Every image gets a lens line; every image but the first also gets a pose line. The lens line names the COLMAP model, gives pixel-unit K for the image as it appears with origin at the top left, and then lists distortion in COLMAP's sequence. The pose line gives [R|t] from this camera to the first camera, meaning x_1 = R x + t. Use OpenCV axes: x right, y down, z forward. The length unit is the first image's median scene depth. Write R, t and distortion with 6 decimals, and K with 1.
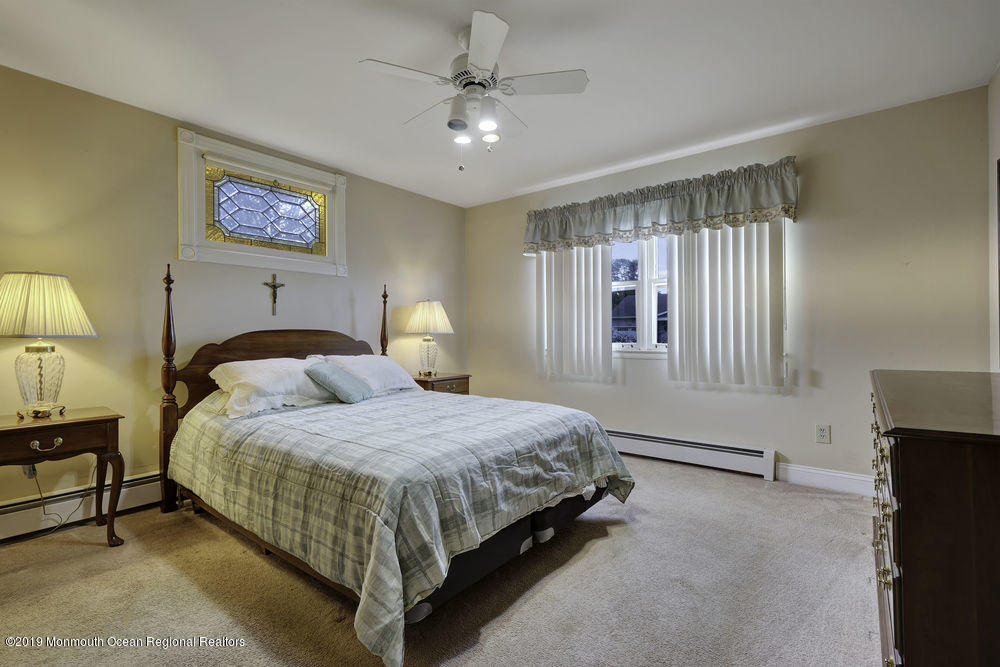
lens RADIAL K [[459.8, 0, 497.4], [0, 459.8, 328.7], [0, 0, 1]] dist [0.001538, 0.000052]
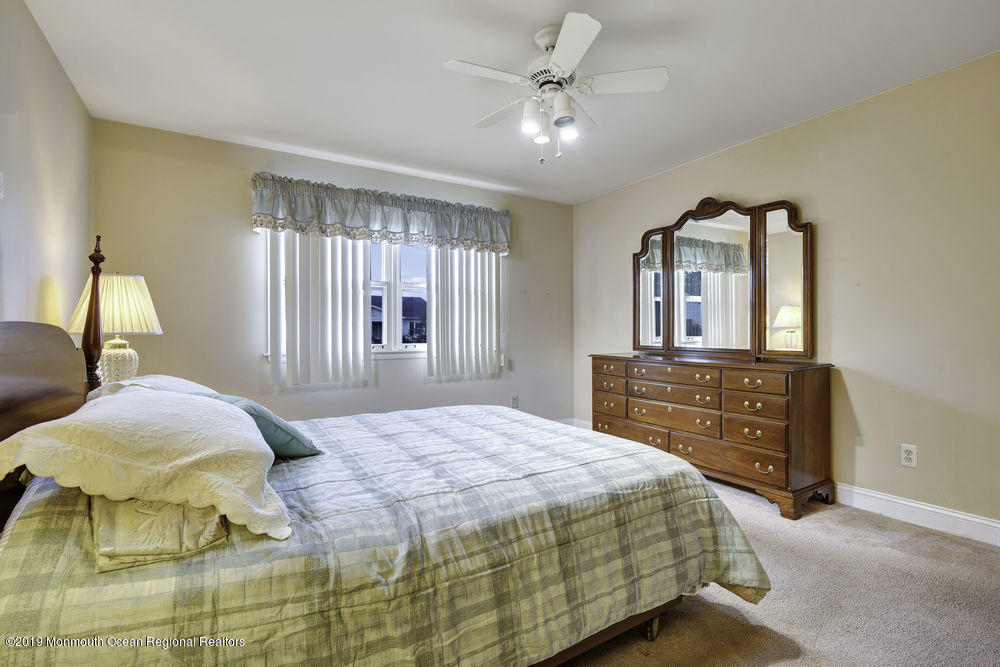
lens RADIAL K [[459.8, 0, 492.5], [0, 459.8, 332.5], [0, 0, 1]] dist [0.001538, 0.000052]
pose [[0.347088, 0.003883, 0.937824, -0.582808], [-0.003912, 0.999989, -0.002692, 0.008850], [-0.937824, -0.002734, 0.347100, 0.443889]]
